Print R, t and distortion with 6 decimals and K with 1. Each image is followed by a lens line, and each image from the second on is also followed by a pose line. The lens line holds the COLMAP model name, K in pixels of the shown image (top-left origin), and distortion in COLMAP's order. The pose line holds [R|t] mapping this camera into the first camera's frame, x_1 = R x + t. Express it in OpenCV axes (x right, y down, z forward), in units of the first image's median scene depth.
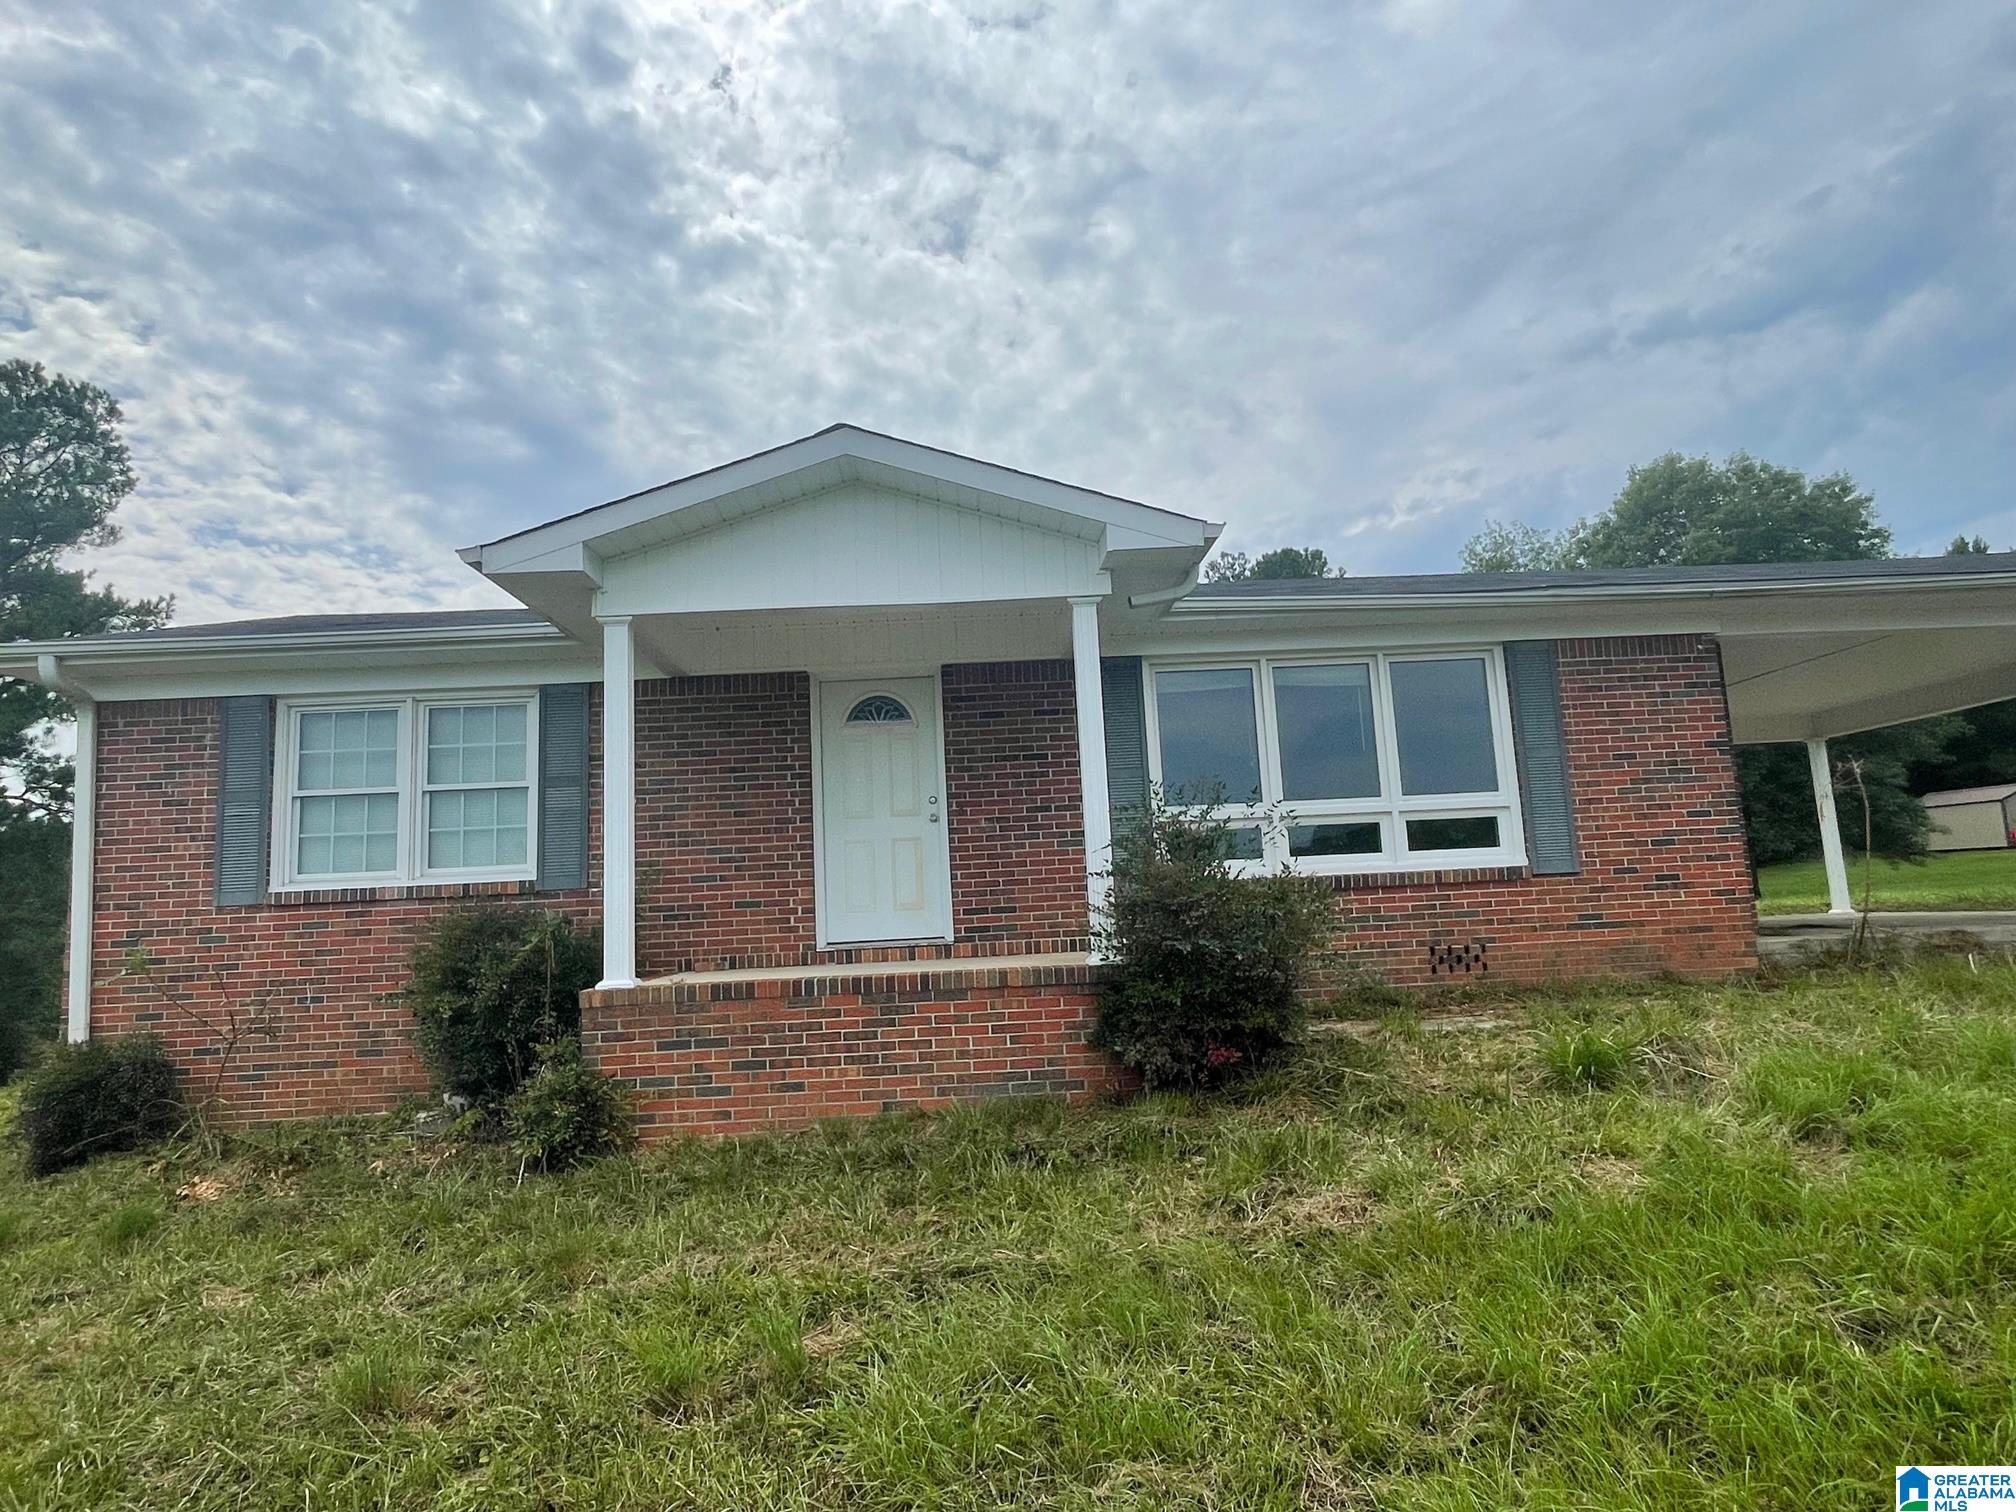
lens RADIAL K [[1124.4, 0, 1008.0], [0, 1124.4, 756.0], [0, 0, 1]] dist [-0.000929, -0.000523]
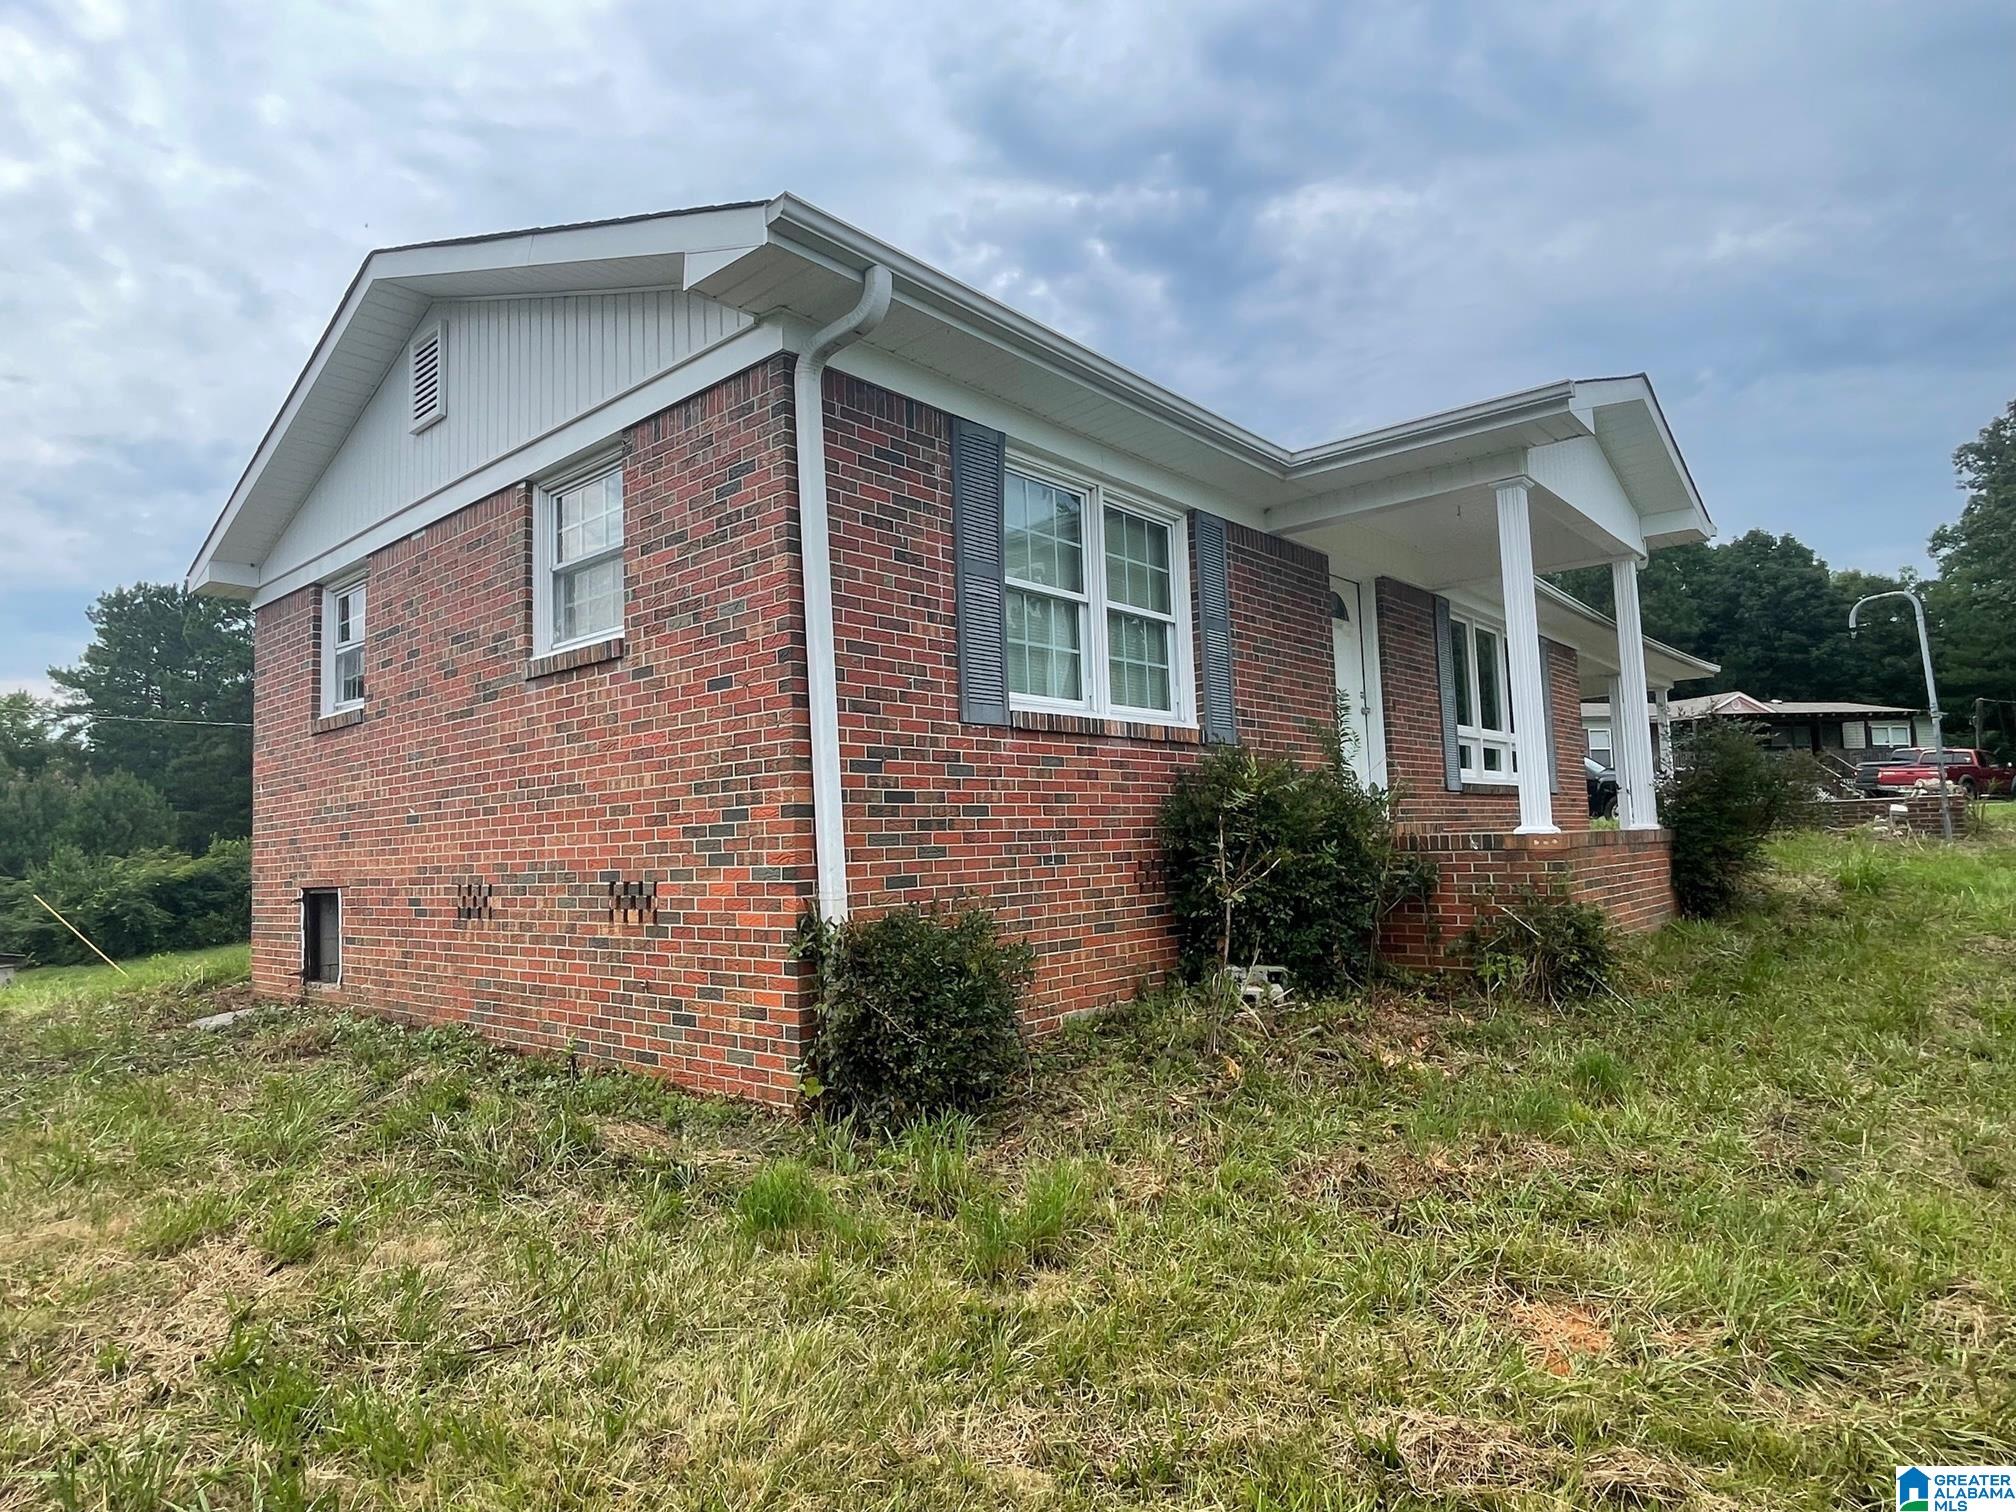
lens RADIAL K [[1124.4, 0, 1008.0], [0, 1124.4, 756.0], [0, 0, 1]] dist [-0.000929, -0.000523]
pose [[0.681003, 0.081381, 0.727745, -1.179481], [-0.097162, 0.995060, -0.020352, 0.165352], [-0.725806, -0.056850, 0.685546, 0.511475]]
